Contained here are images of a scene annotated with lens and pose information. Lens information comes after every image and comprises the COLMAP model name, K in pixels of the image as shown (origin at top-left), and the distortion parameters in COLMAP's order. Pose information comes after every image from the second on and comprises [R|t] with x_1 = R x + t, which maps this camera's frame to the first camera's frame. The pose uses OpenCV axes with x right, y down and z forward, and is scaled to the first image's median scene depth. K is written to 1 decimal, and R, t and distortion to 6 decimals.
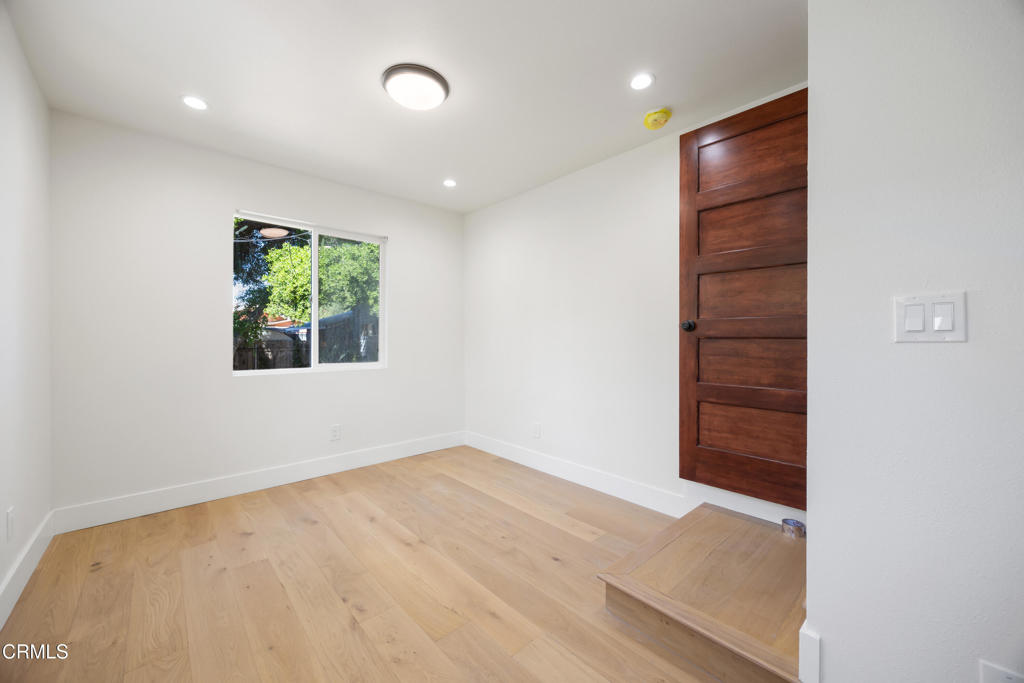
lens RADIAL K [[387.7, 0, 513.9], [0, 387.7, 337.4], [0, 0, 1]] dist [-0.002167, -0.000003]
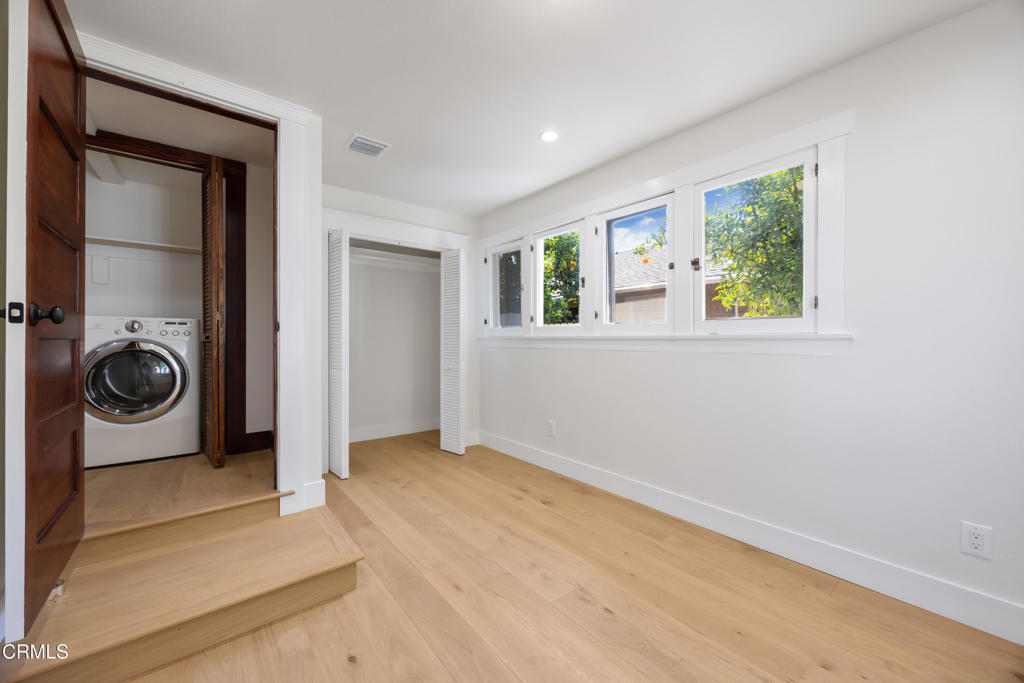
lens RADIAL K [[387.7, 0, 513.9], [0, 387.7, 337.4], [0, 0, 1]] dist [-0.002167, -0.000003]
pose [[-0.998394, -0.004122, 0.056510, -0.253283], [-0.004255, 0.999988, -0.002230, -0.003197], [-0.056500, -0.002467, -0.998400, 1.984526]]
